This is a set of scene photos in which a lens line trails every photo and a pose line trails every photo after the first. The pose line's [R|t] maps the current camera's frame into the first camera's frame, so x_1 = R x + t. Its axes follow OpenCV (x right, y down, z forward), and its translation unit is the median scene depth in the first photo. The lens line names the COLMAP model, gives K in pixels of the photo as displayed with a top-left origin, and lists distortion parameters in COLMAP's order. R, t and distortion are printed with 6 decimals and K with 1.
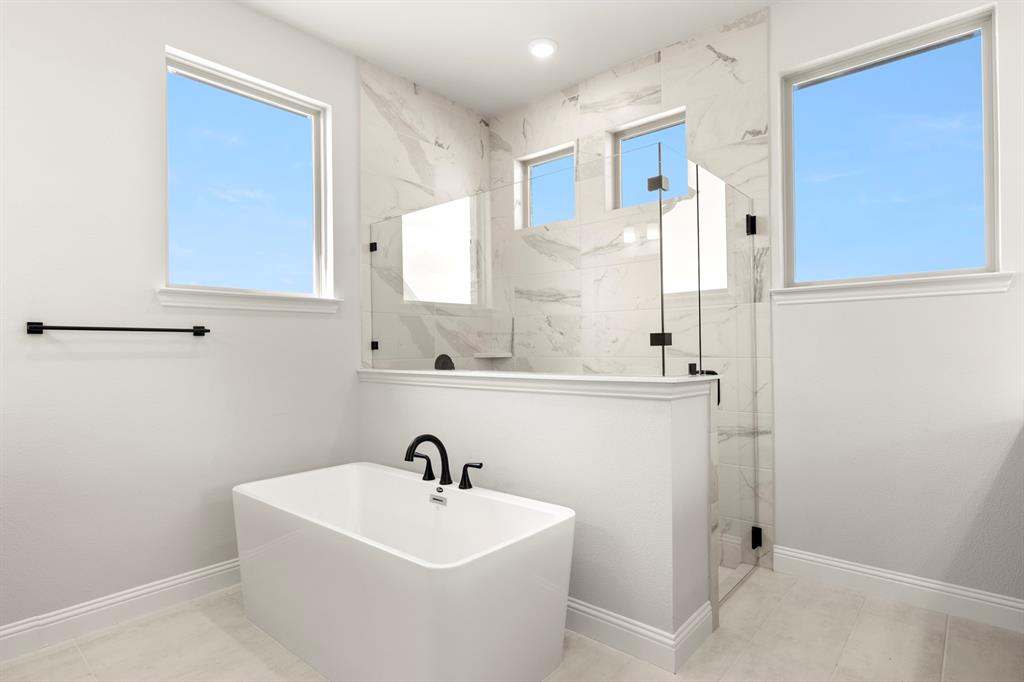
lens RADIAL K [[546.0, 0, 509.3], [0, 546.0, 345.6], [0, 0, 1]] dist [-0.001401, -0.000698]
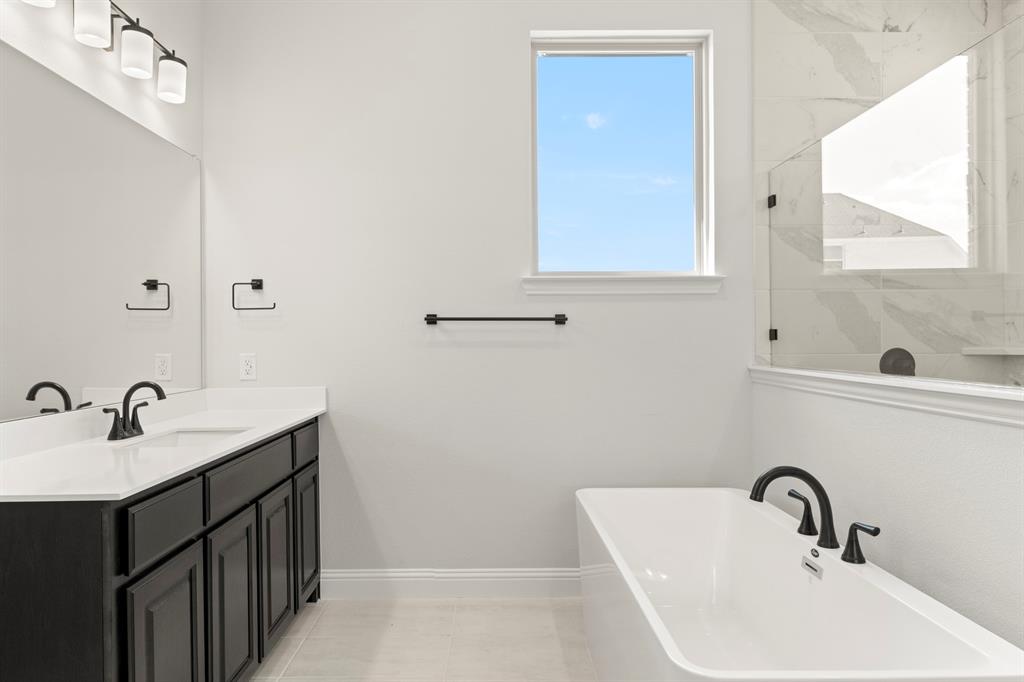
lens RADIAL K [[621.3, 0, 511.5], [0, 621.3, 340.8], [0, 0, 1]] dist [-0.002772, 0.002175]
pose [[0.651159, 0.008420, -0.758895, 0.163014], [-0.000589, 0.999944, 0.010589, -0.000535], [0.758941, -0.006449, 0.651127, 0.187940]]
